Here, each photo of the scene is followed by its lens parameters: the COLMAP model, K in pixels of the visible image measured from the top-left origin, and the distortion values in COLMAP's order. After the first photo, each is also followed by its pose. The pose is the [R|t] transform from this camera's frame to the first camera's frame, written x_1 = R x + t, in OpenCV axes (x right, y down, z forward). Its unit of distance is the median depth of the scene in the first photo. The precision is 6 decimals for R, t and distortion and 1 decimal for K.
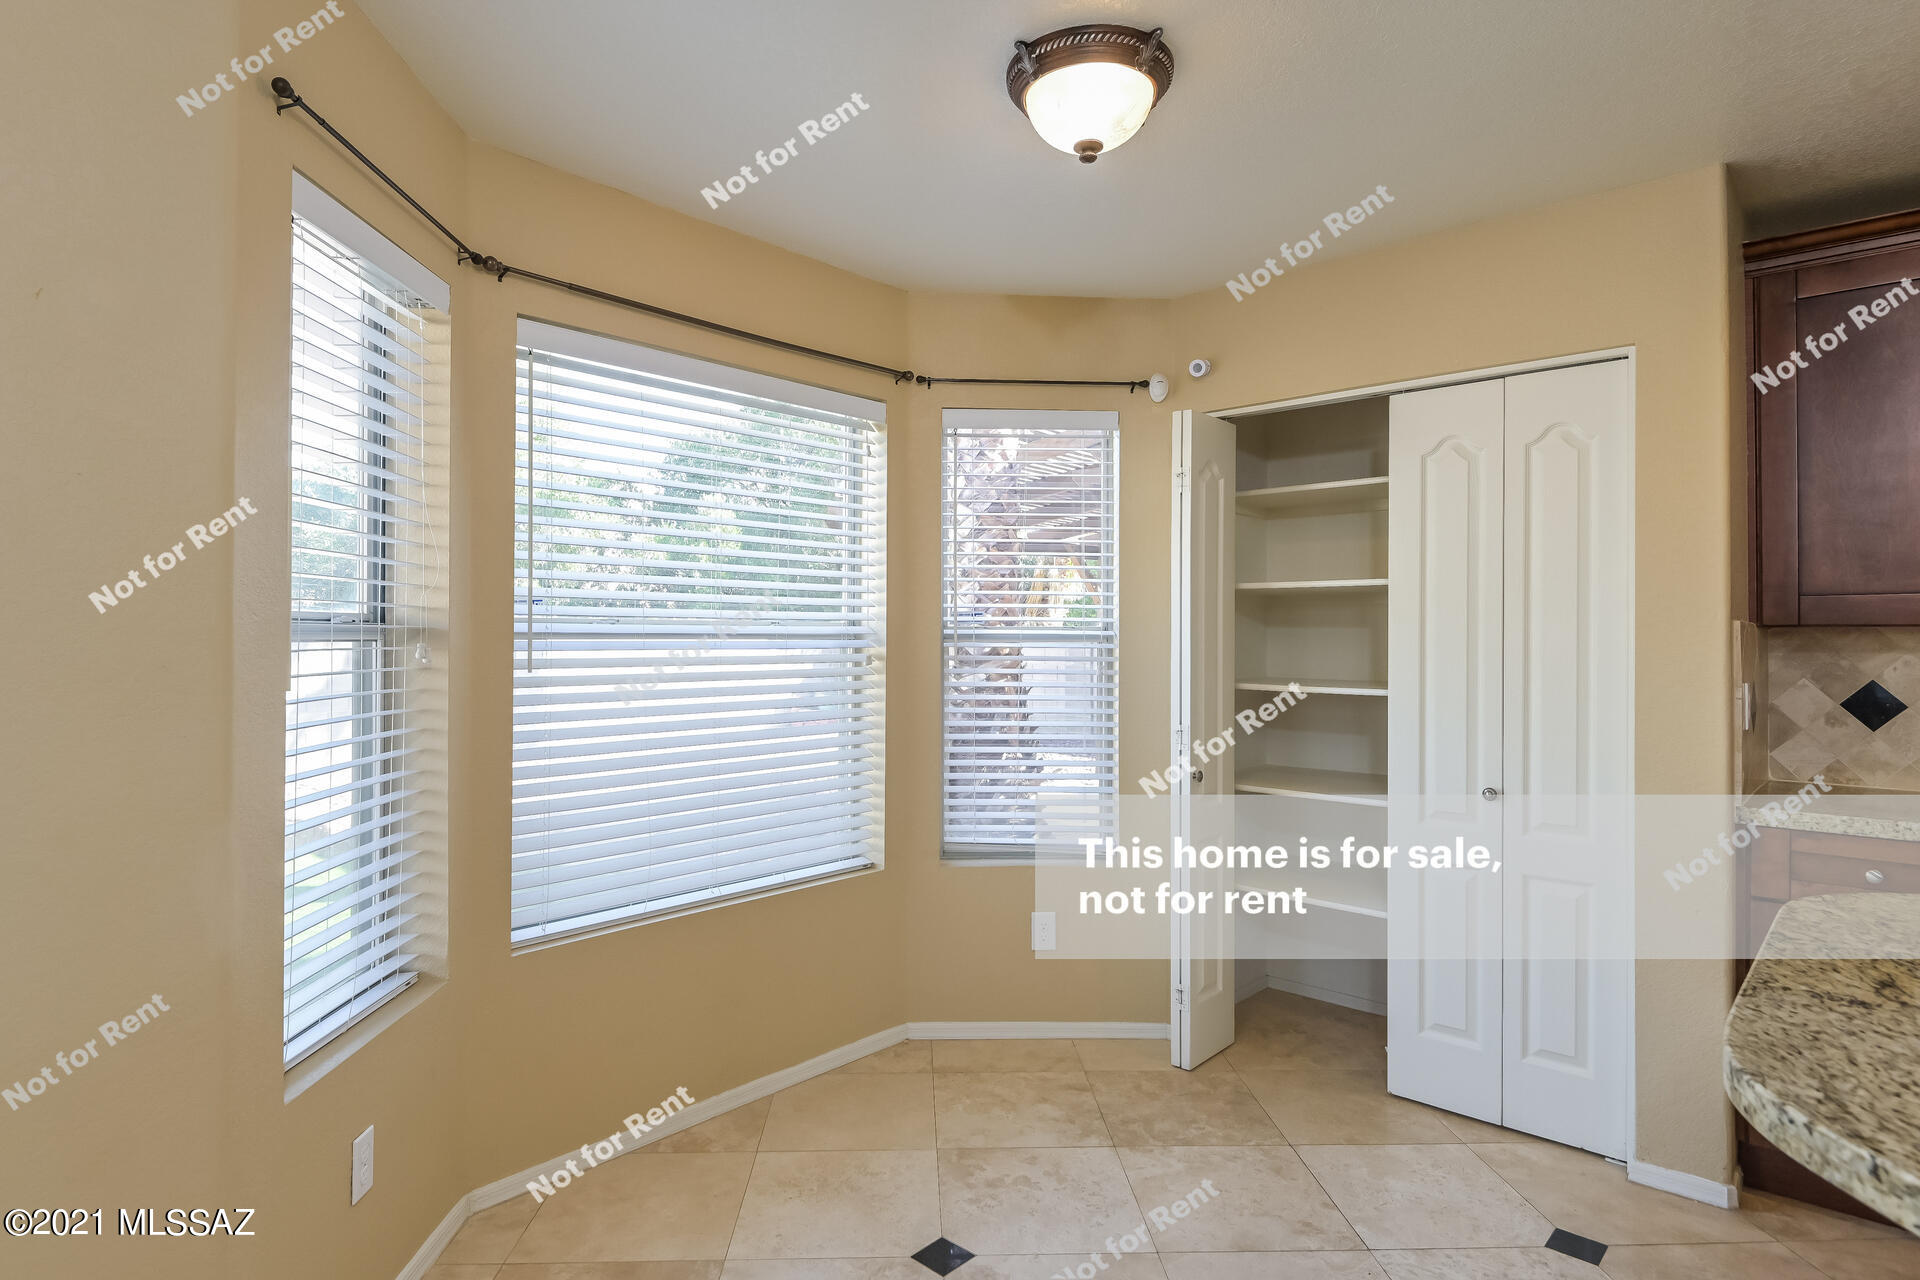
lens RADIAL K [[1008.8, 0, 952.9], [0, 1008.8, 632.9], [0, 0, 1]] dist [-0.016755, -0.000589]
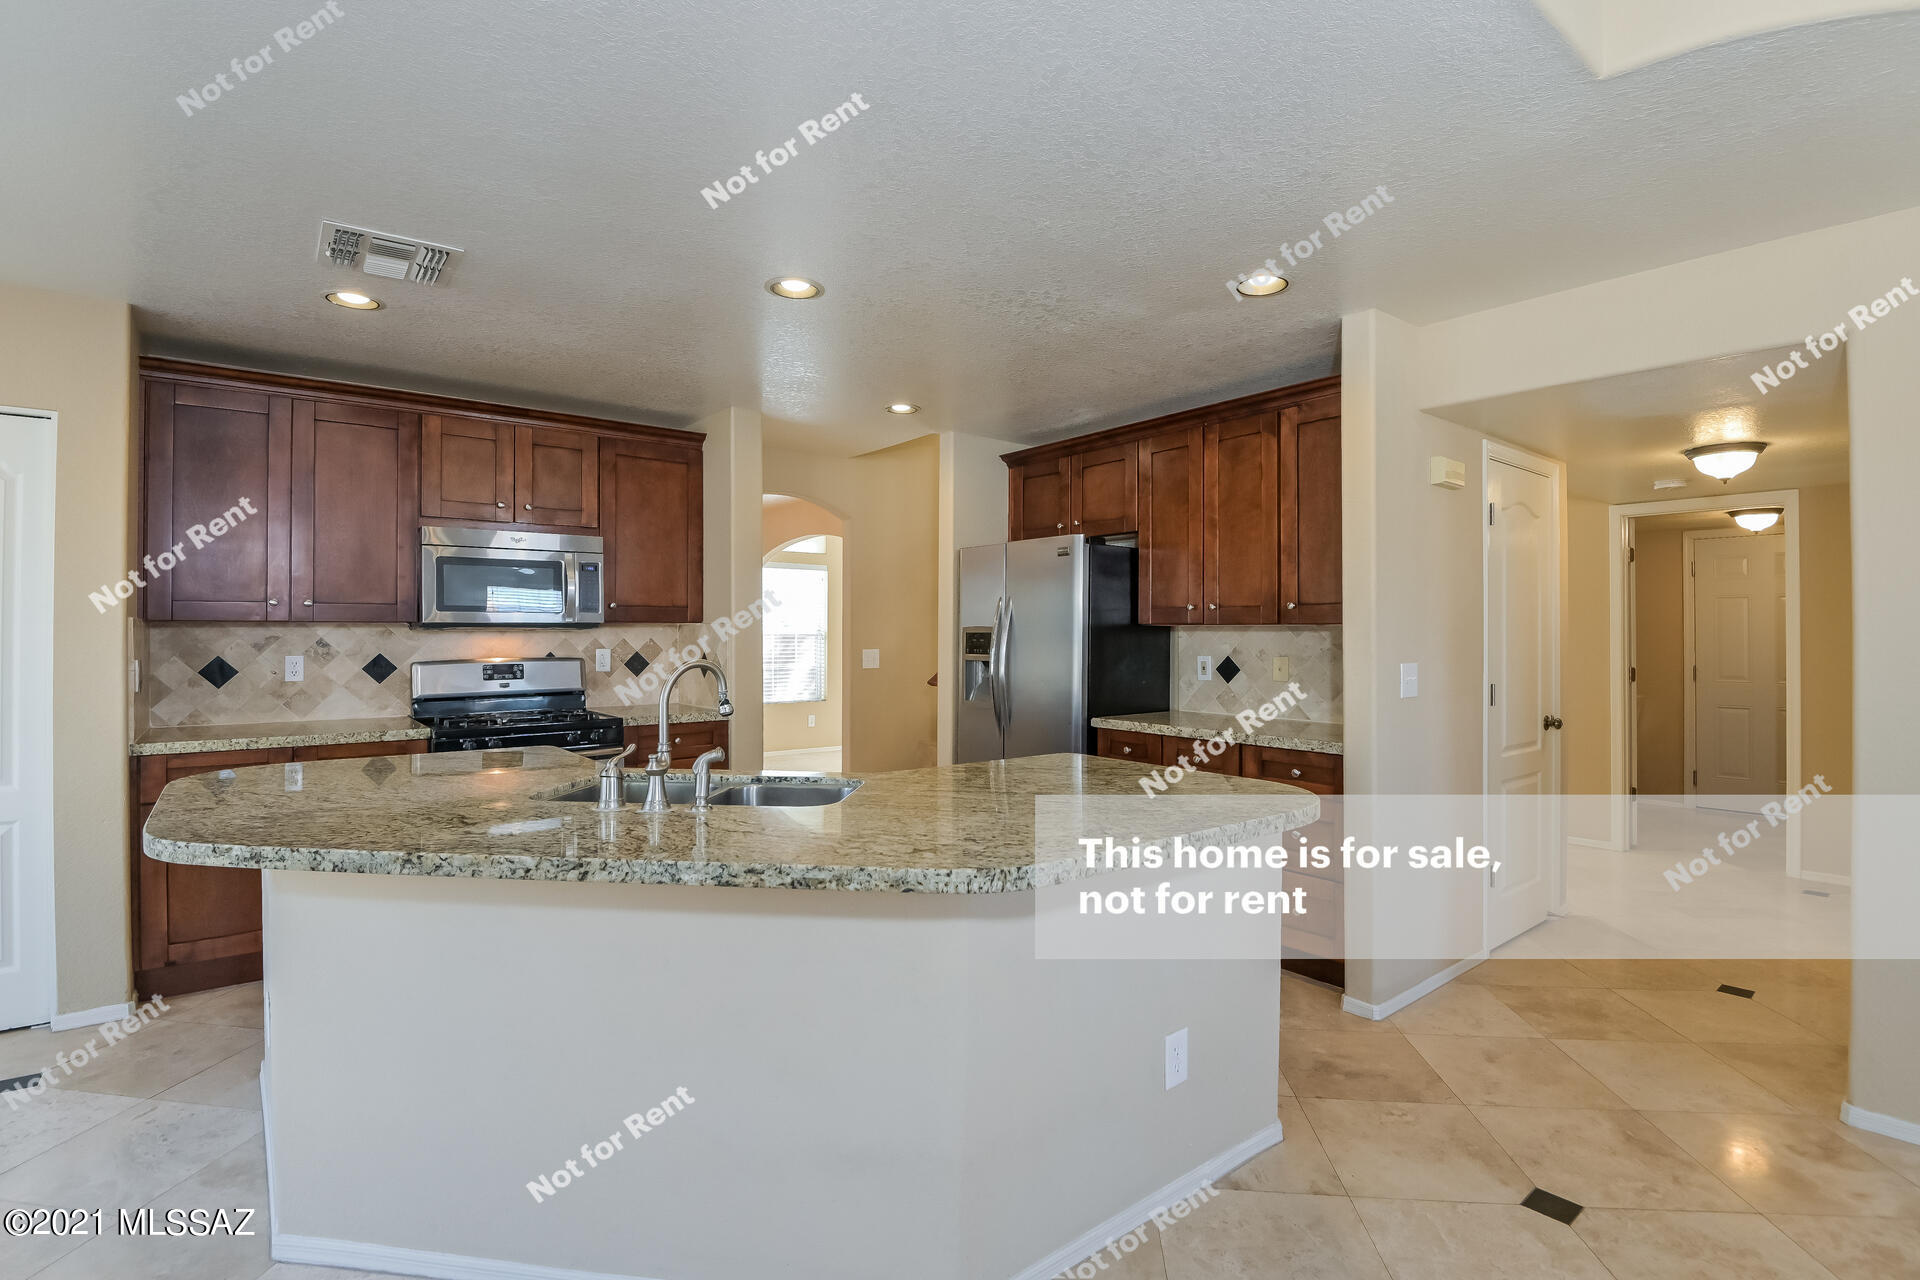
lens RADIAL K [[895.6, 0, 918.7], [0, 895.6, 627.7], [0, 0, 1]] dist [-0.018720, -0.003446]
pose [[0.156860, -0.000779, 0.987620, -0.265164], [-0.010346, 0.999944, 0.002432, -0.010794], [-0.987567, -0.010599, 0.156843, -0.295725]]
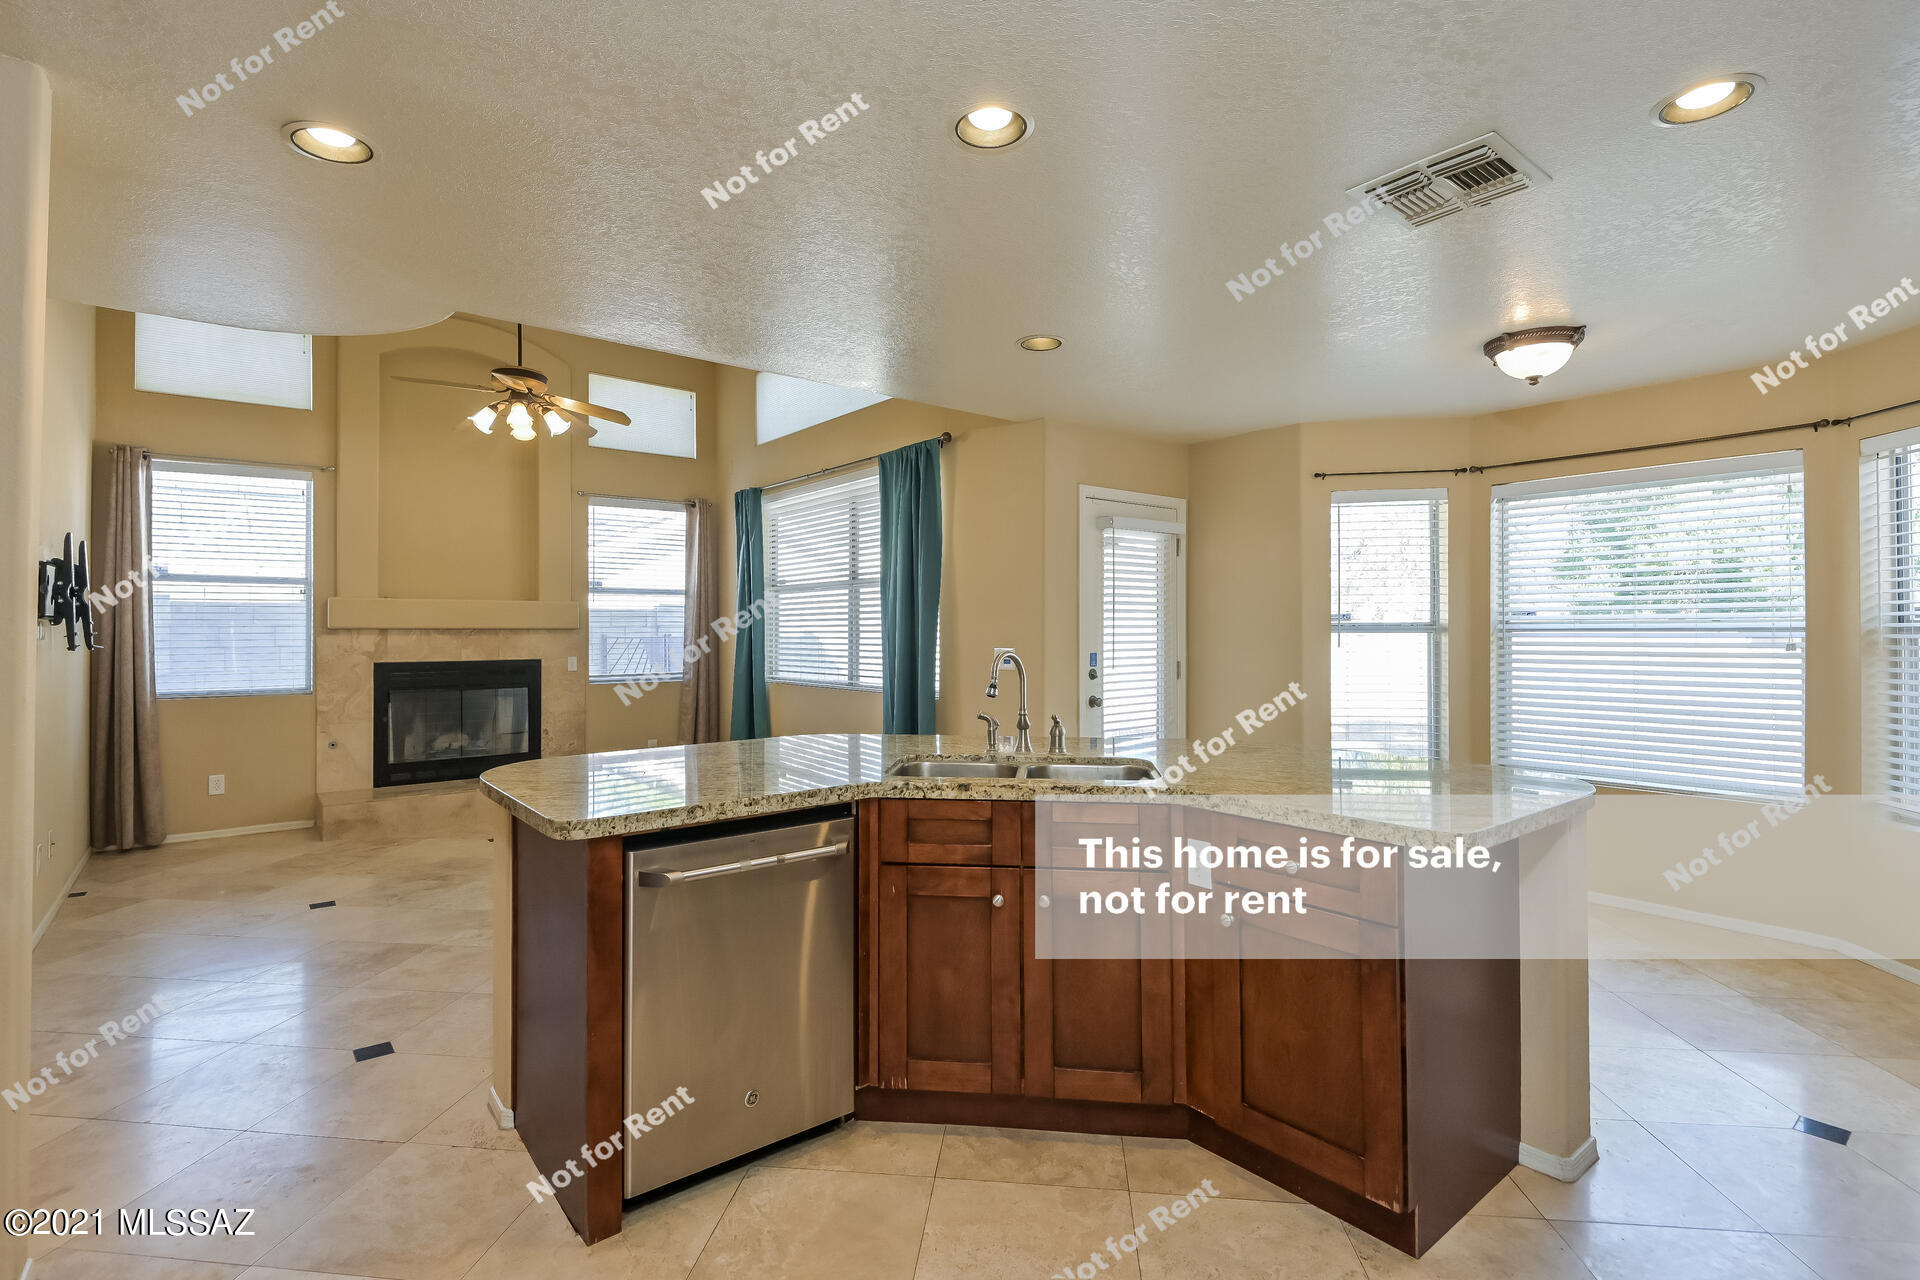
lens RADIAL K [[896.5, 0, 959.9], [0, 896.5, 633.2], [0, 0, 1]] dist [-0.015471, -0.000508]
pose [[-0.145415, -0.006166, -0.989352, 1.522371], [0.007148, 0.999948, -0.007283, 0.011542], [0.989345, -0.008131, -0.145364, 0.107042]]
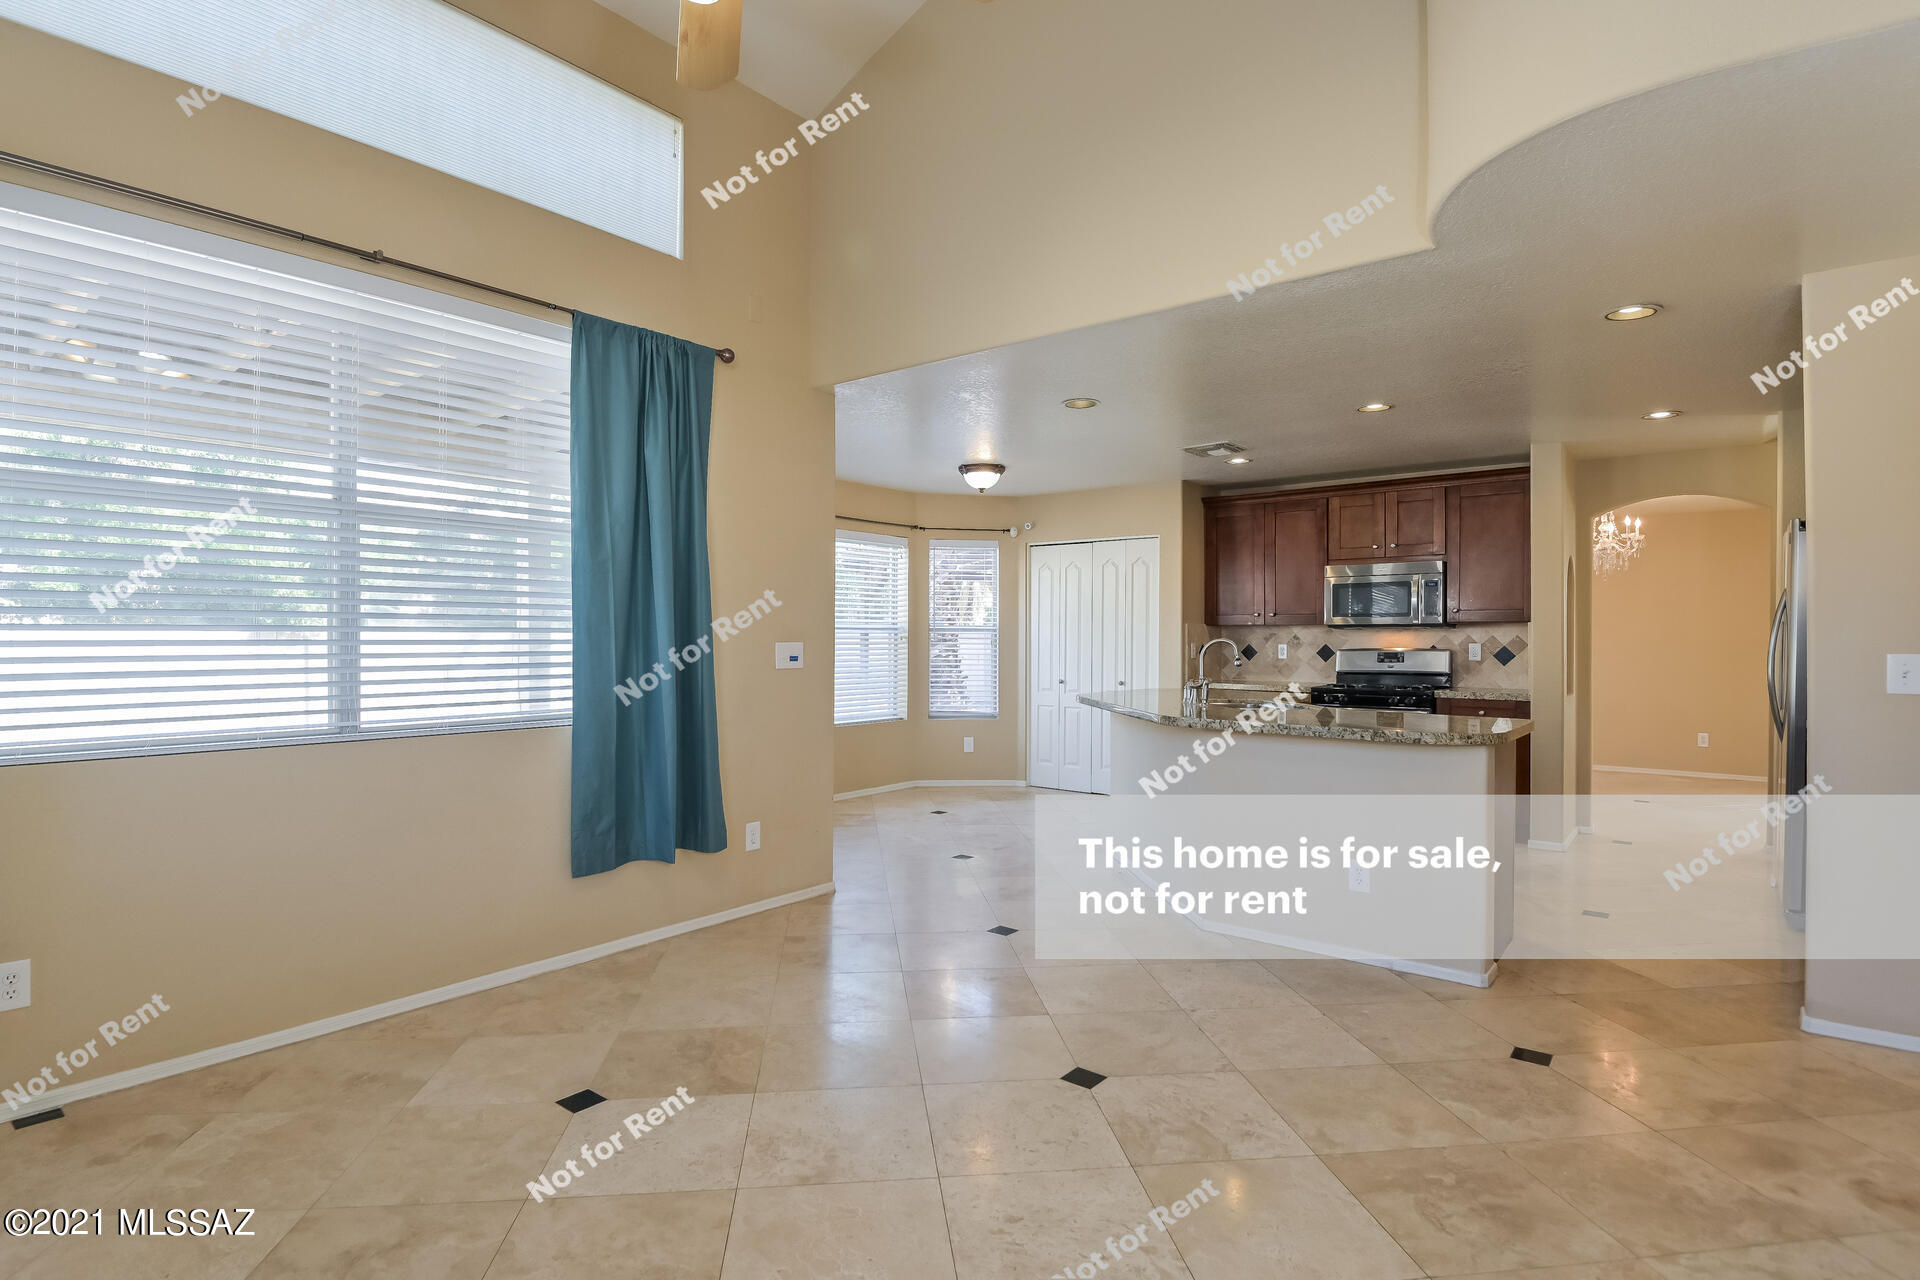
lens RADIAL K [[988.6, 0, 966.6], [0, 988.6, 644.7], [0, 0, 1]] dist [0.005602, 0.000961]
pose [[0.996347, -0.001069, 0.085395, -0.156851], [-0.000232, 0.999884, 0.015227, 0.005983], [-0.085402, -0.015191, 0.996231, -1.801209]]
